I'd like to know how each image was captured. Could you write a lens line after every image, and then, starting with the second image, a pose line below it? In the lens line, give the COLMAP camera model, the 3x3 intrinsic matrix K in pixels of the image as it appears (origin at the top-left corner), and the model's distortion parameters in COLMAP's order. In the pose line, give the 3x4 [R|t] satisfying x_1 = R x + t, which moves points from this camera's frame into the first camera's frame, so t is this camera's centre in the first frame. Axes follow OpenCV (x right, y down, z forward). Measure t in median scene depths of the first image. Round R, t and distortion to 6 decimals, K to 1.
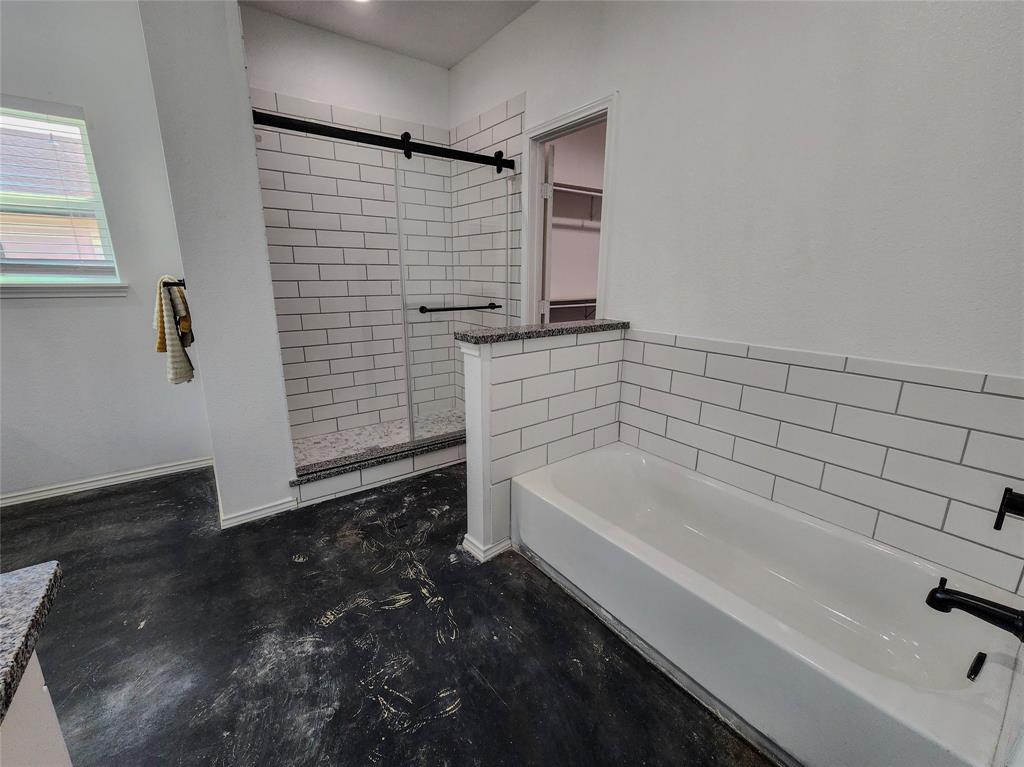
lens RADIAL K [[429.3, 0, 505.1], [0, 429.3, 383.0], [0, 0, 1]] dist [0.002126, 0.000281]
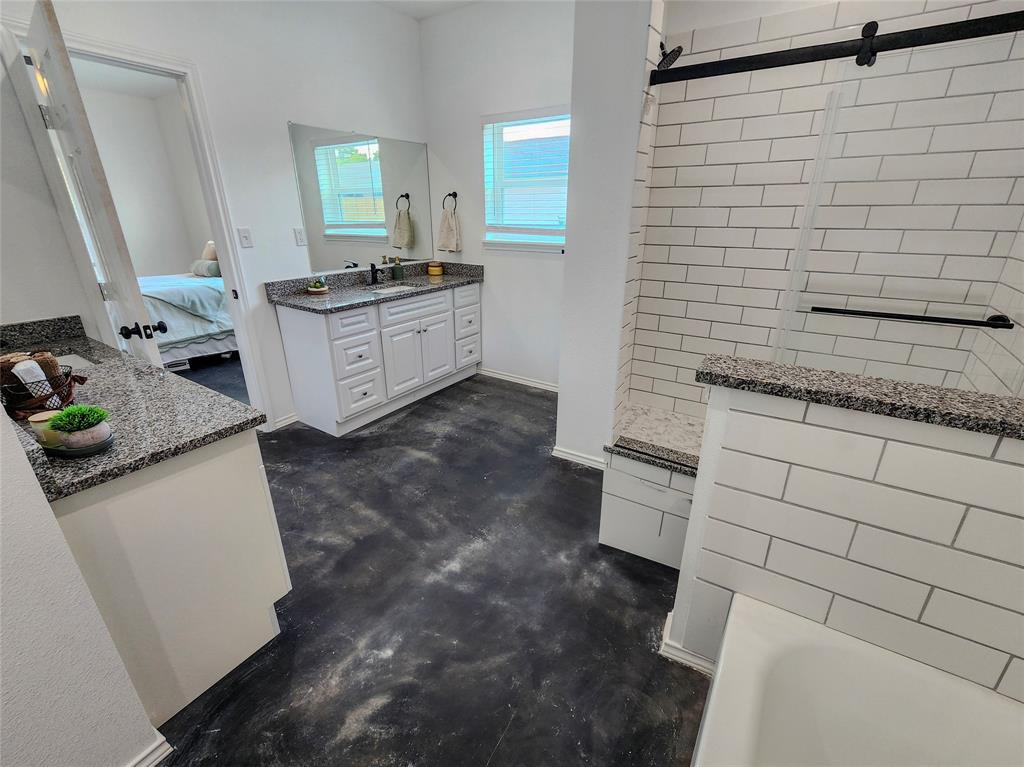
lens RADIAL K [[450.4, 0, 513.8], [0, 450.4, 392.5], [0, 0, 1]] dist [0.001900, 0.000041]
pose [[0.351669, 0.349304, -0.868514, 0.371741], [-0.224013, 0.932221, 0.284221, -0.173491], [0.908926, 0.094607, 0.406082, 0.383214]]
